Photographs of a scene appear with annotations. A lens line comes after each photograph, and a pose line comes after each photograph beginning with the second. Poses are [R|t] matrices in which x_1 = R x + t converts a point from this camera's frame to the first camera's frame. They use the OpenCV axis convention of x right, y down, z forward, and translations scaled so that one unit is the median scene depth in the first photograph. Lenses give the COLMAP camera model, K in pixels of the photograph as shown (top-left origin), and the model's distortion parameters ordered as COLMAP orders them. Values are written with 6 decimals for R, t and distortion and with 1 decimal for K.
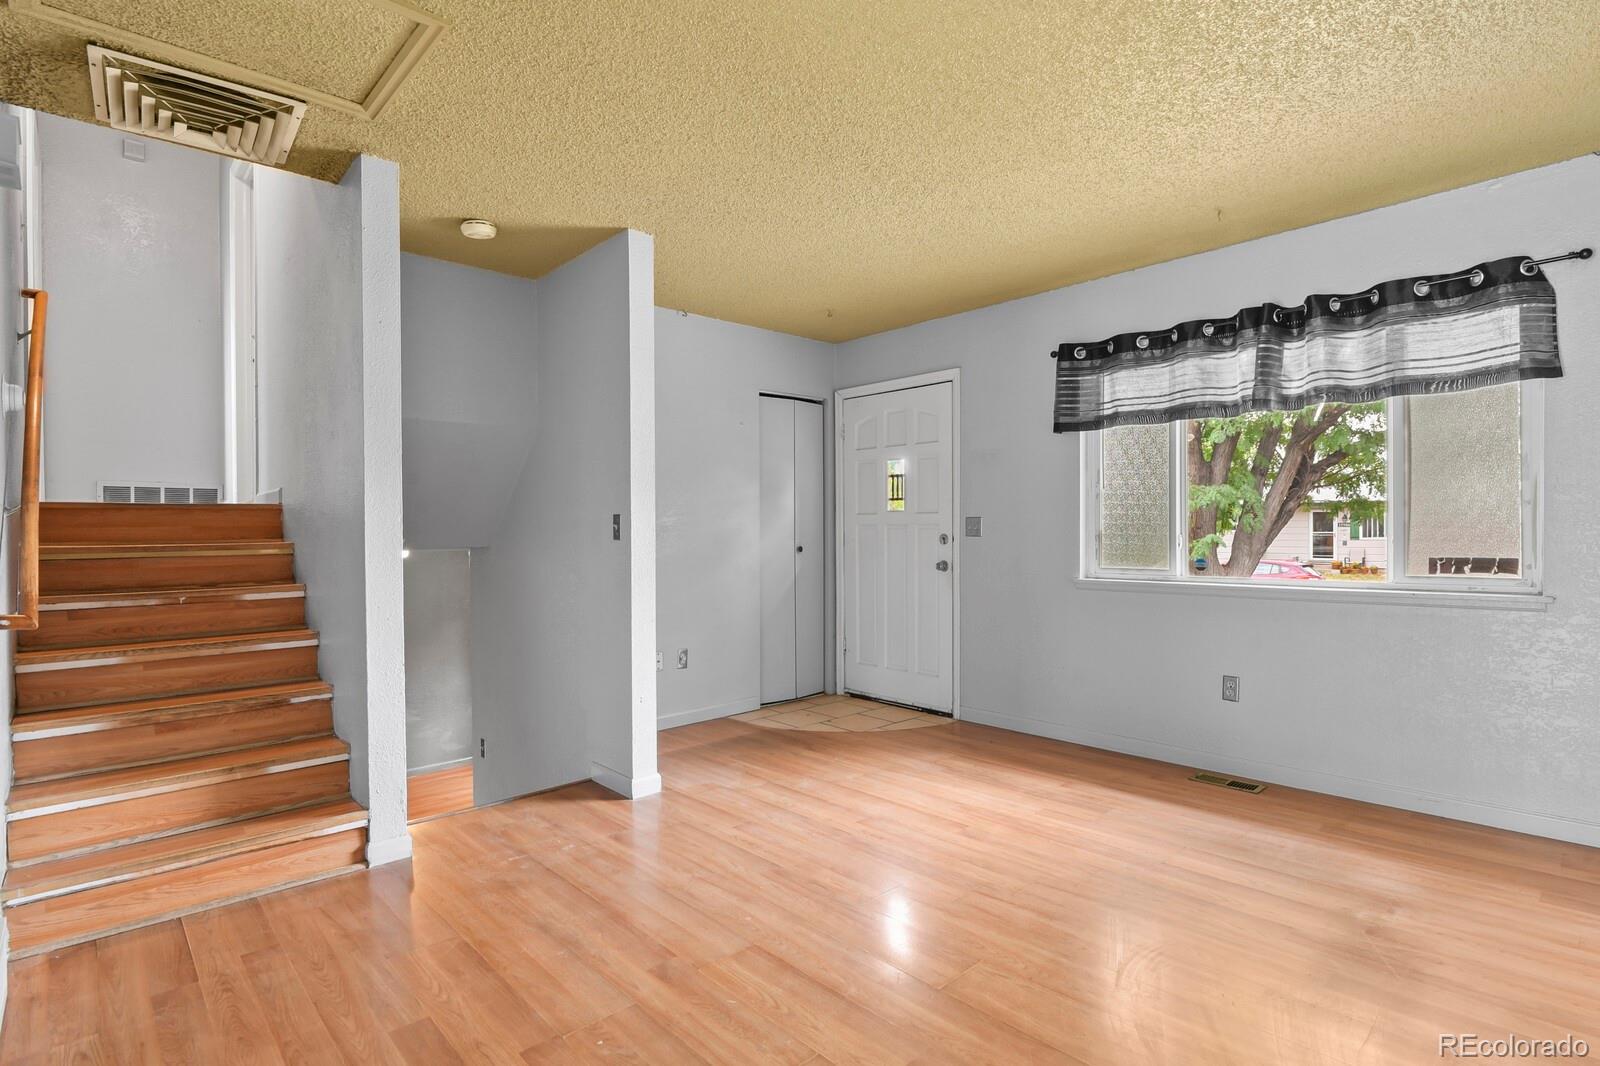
lens RADIAL K [[781.2, 0, 802.6], [0, 781.2, 535.9], [0, 0, 1]] dist [-0.005139, -0.004690]
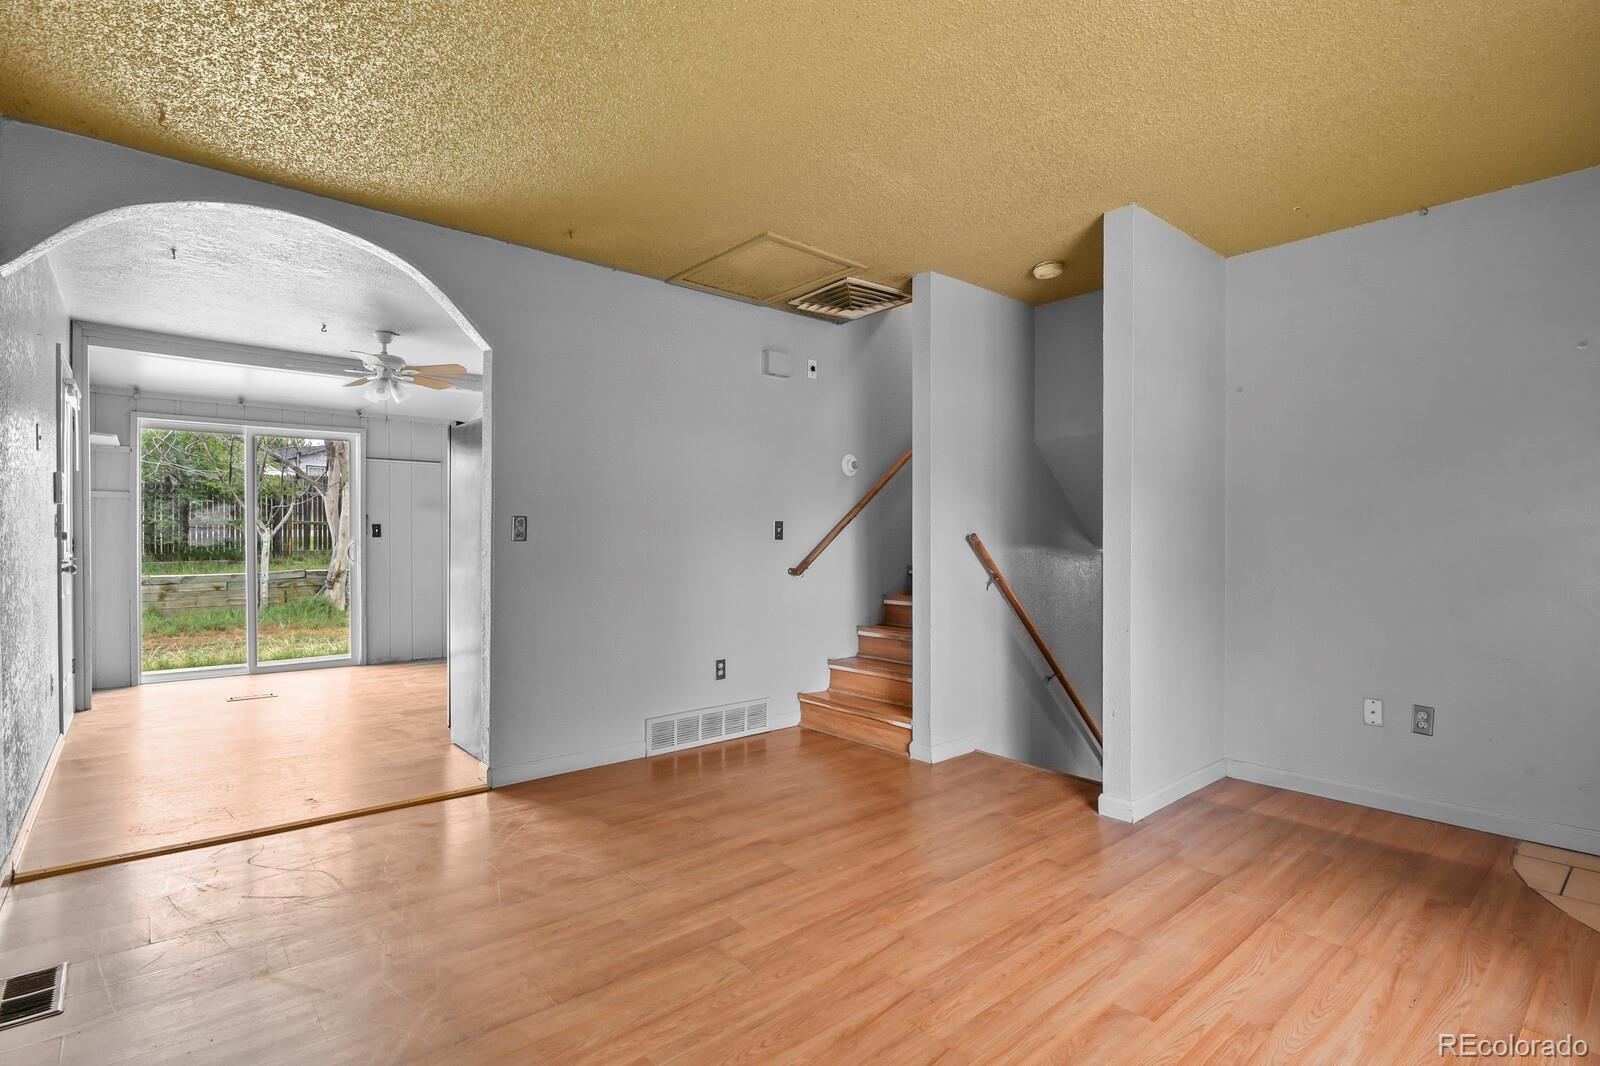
lens RADIAL K [[765.6, 0, 800.0], [0, 765.6, 533.0], [0, 0, 1]] dist [-0.012103, -0.000393]
pose [[-0.026701, 0.006998, -0.999619, 0.841963], [-0.004964, 0.999962, 0.007133, -0.011427], [0.999631, 0.005152, -0.026665, 0.768202]]
